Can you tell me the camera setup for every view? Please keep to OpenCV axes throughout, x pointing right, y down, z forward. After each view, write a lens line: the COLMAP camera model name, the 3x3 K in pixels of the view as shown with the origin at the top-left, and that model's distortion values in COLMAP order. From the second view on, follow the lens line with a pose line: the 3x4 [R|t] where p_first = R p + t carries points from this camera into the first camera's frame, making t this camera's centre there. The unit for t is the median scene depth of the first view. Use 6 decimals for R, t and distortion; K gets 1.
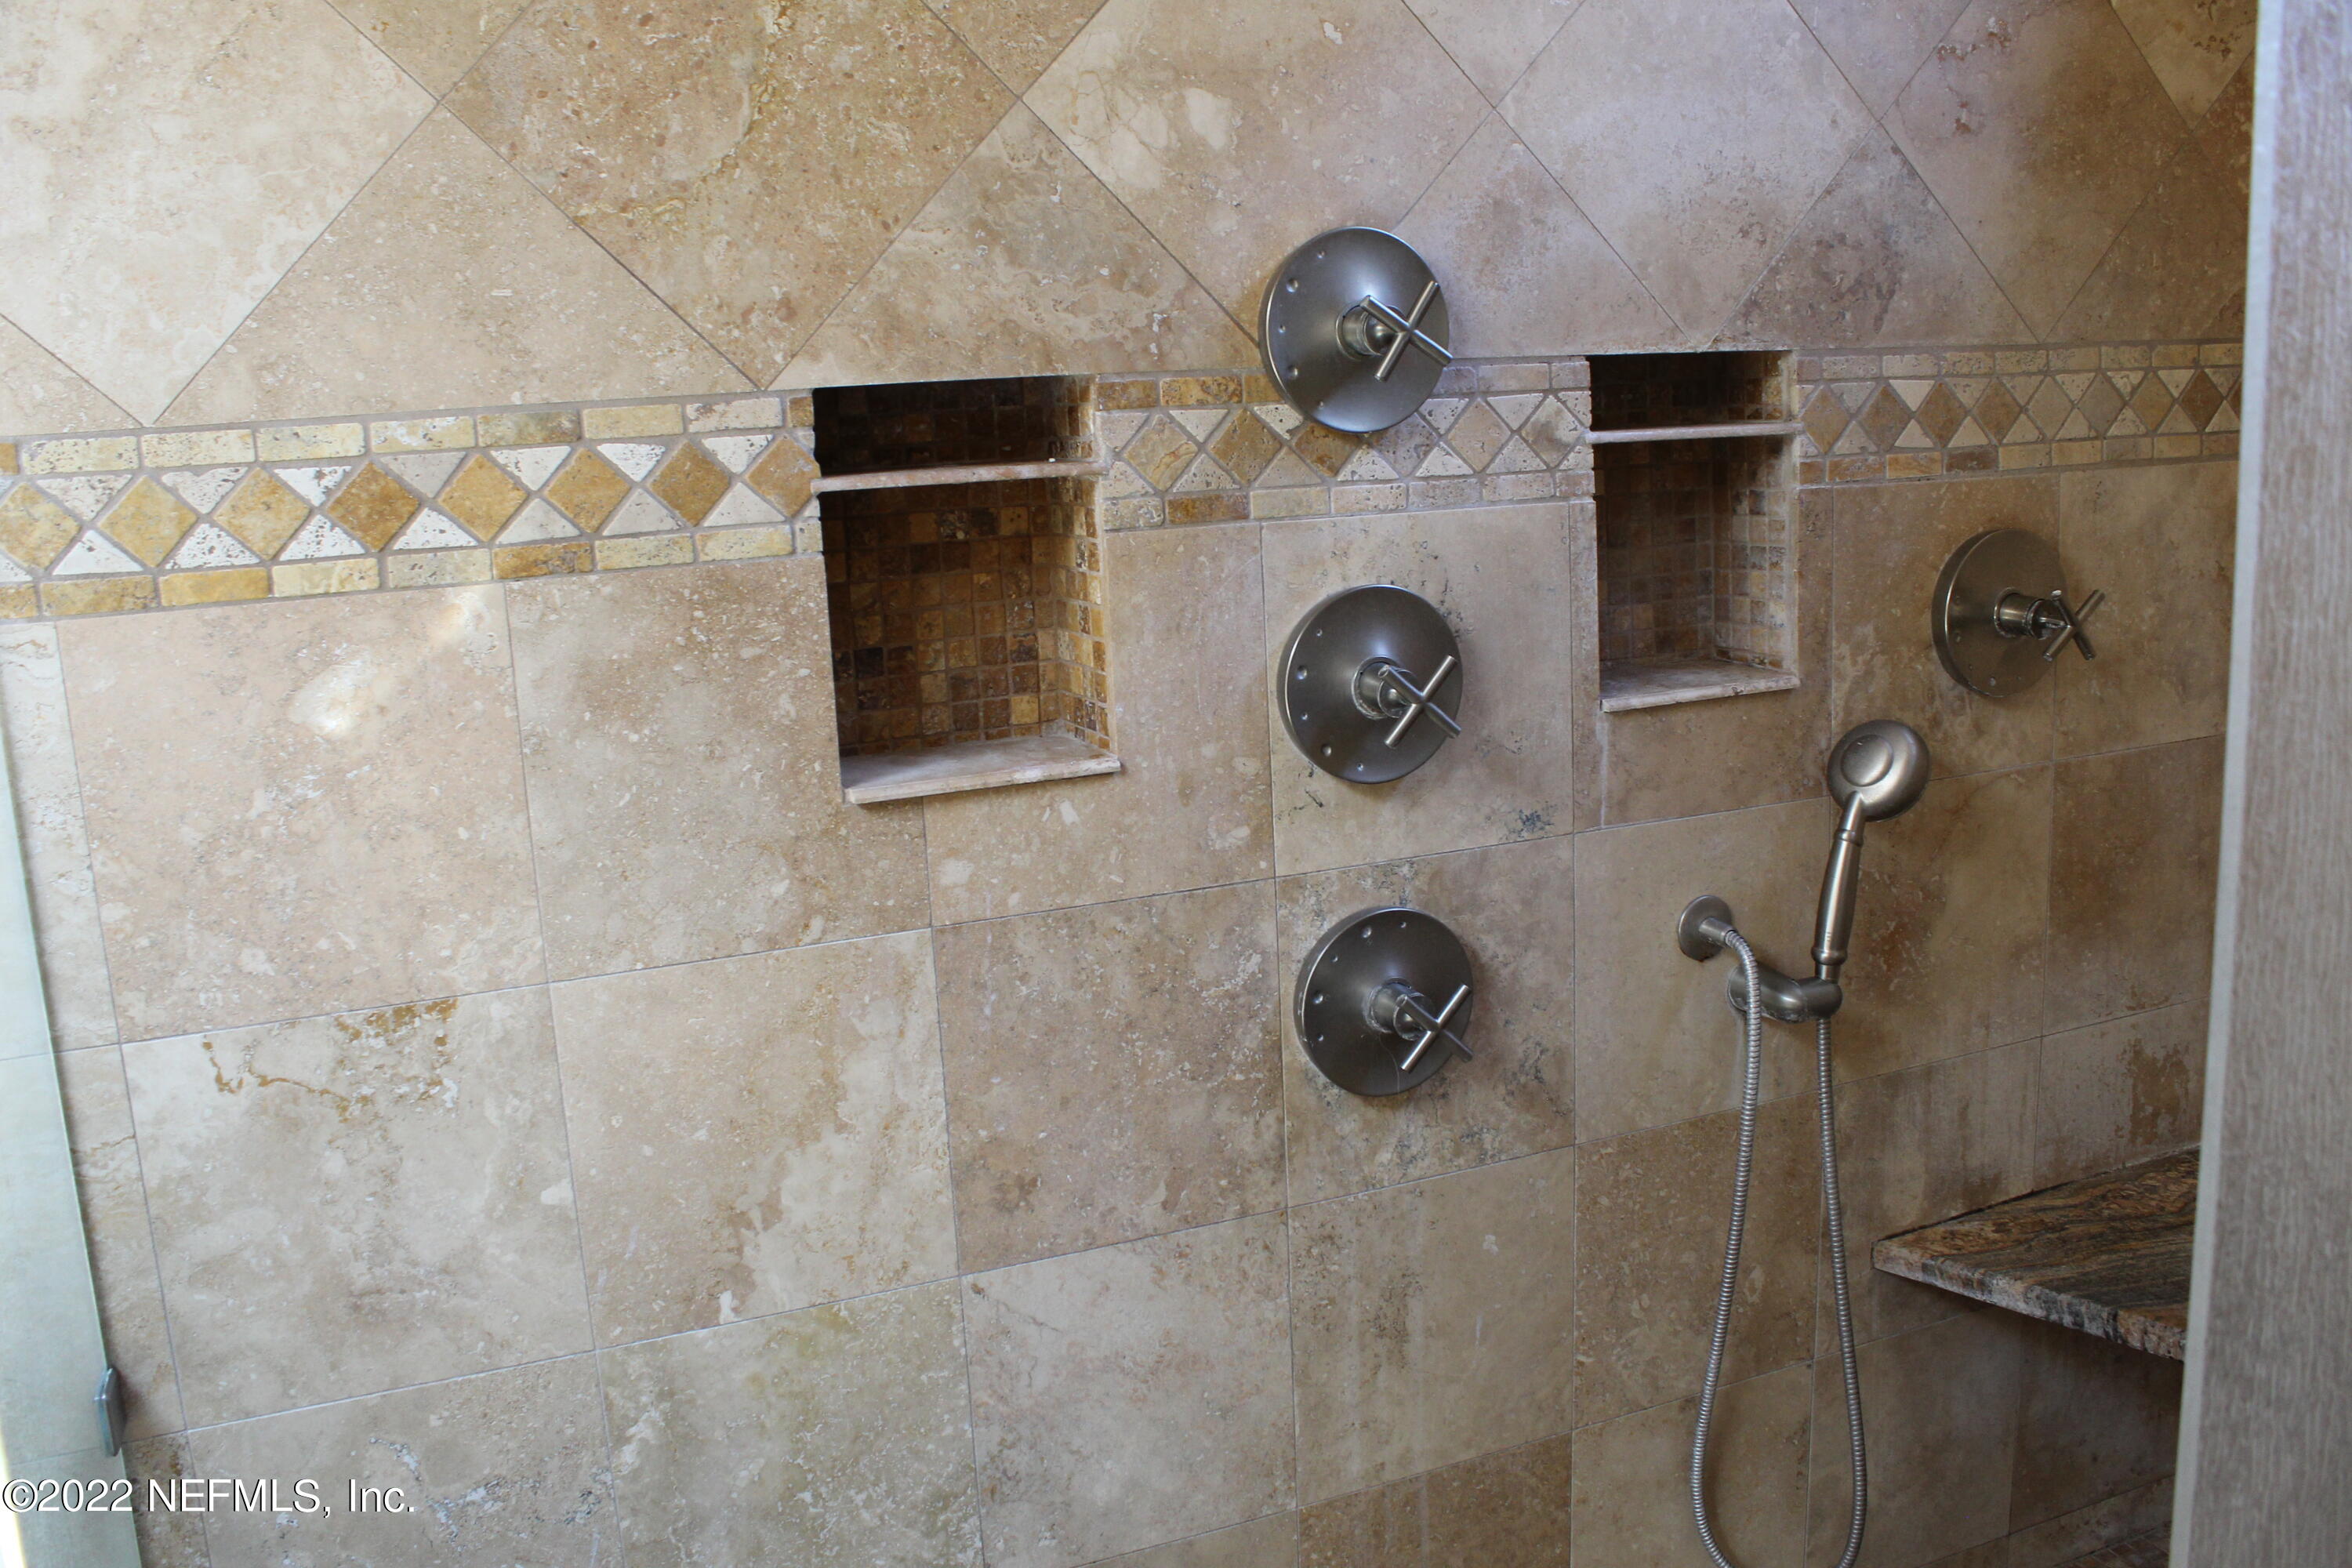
lens RADIAL K [[1988.4, 0, 1152.9], [0, 1988.4, 805.4], [0, 0, 1]] dist [-0.168374, 0.144592]
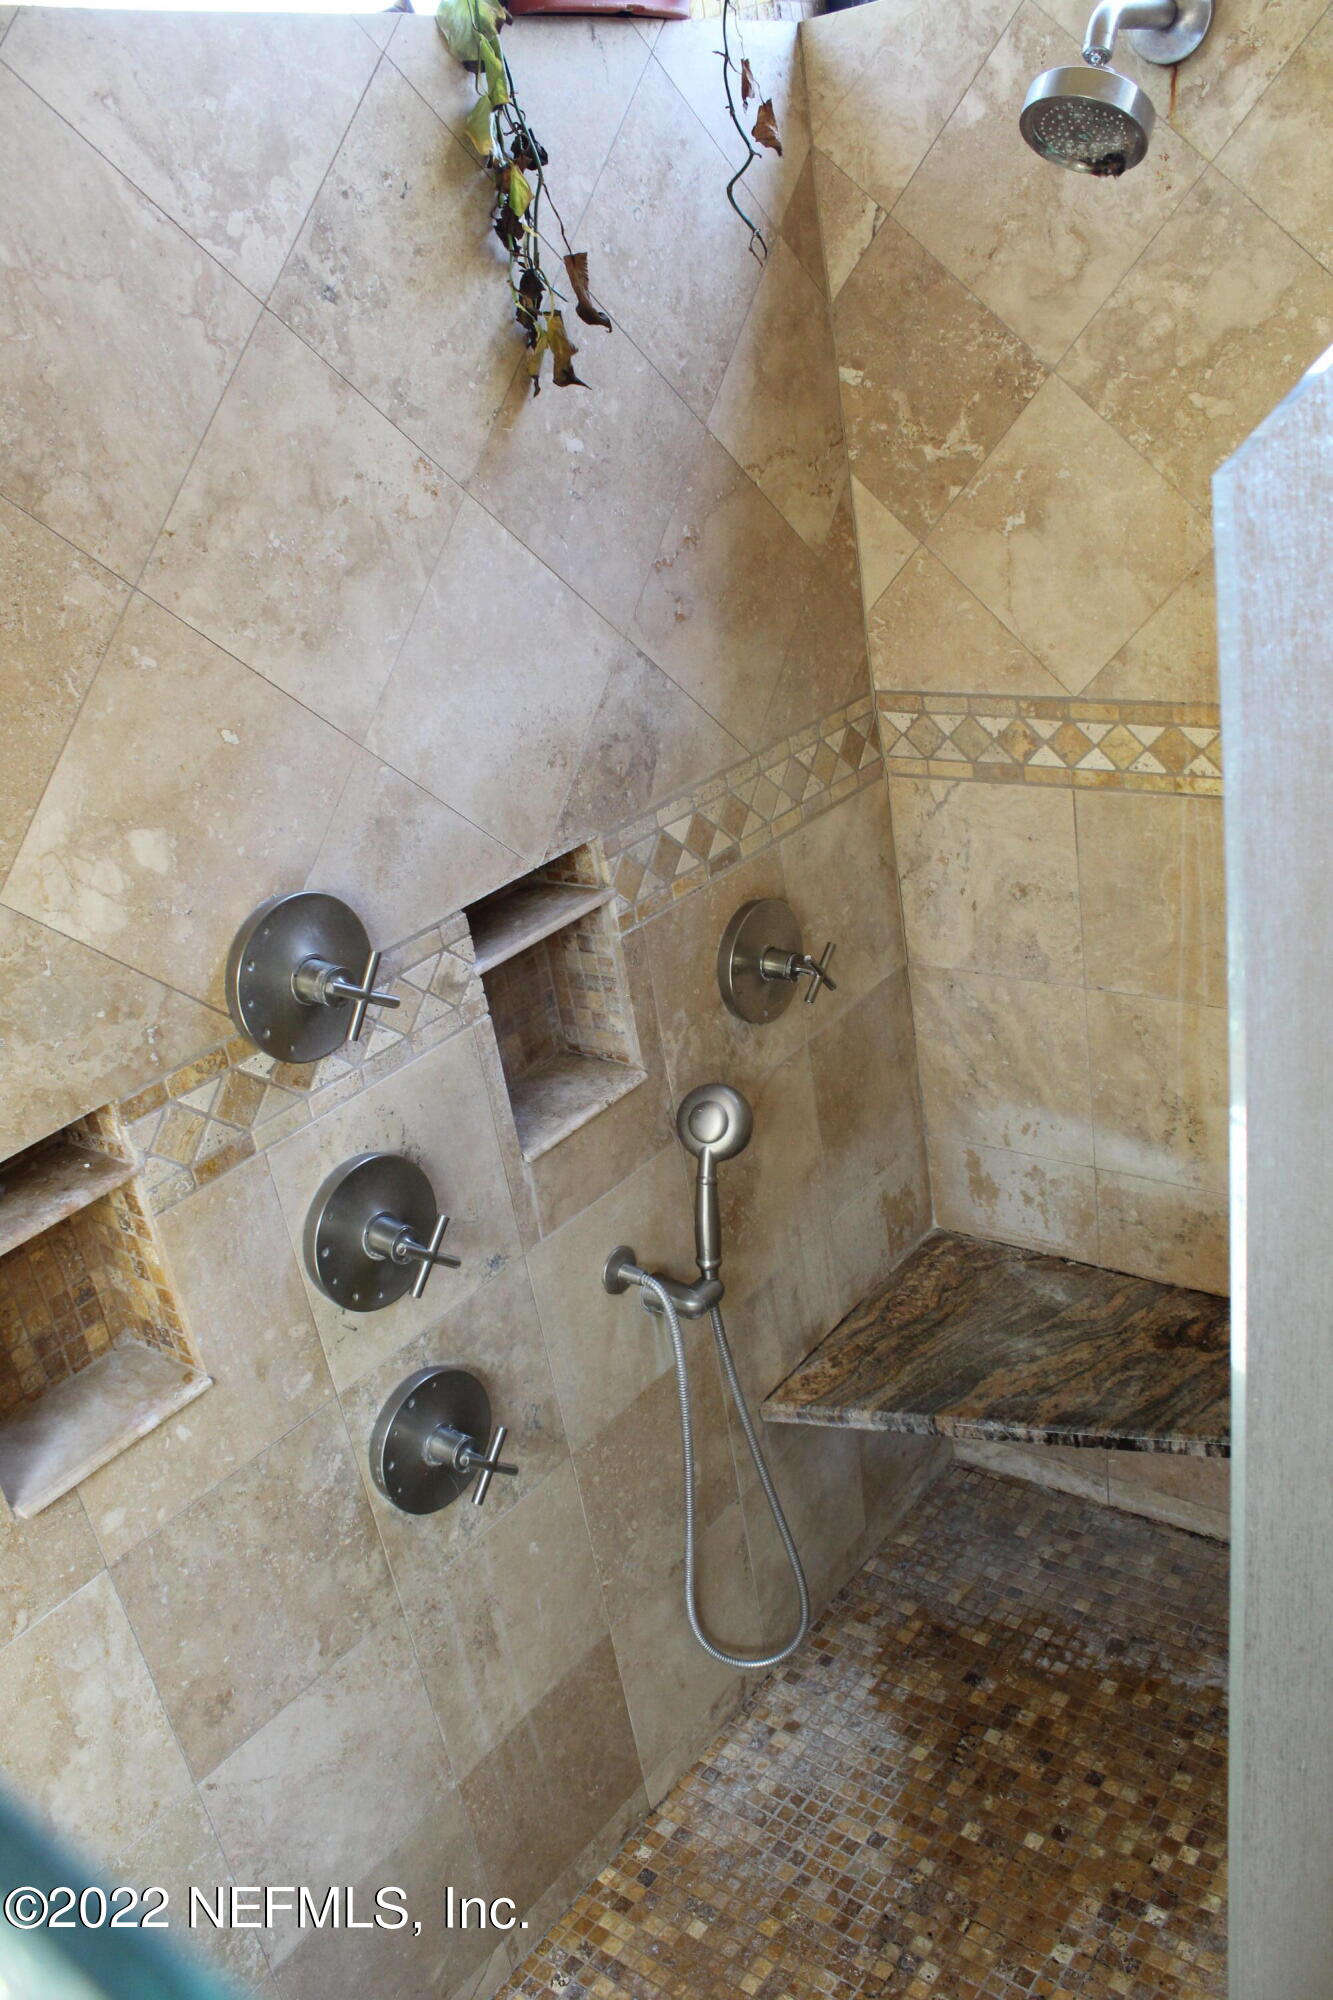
lens RADIAL K [[1690.8, 0, 663.9], [0, 1690.8, 999.3], [0, 0, 1]] dist [-0.168374, 0.144592]
pose [[0.861362, -0.278054, 0.425138, -0.131076], [0.201053, 0.955161, 0.217358, -0.370009], [-0.466513, -0.101749, 0.878643, 0.007111]]
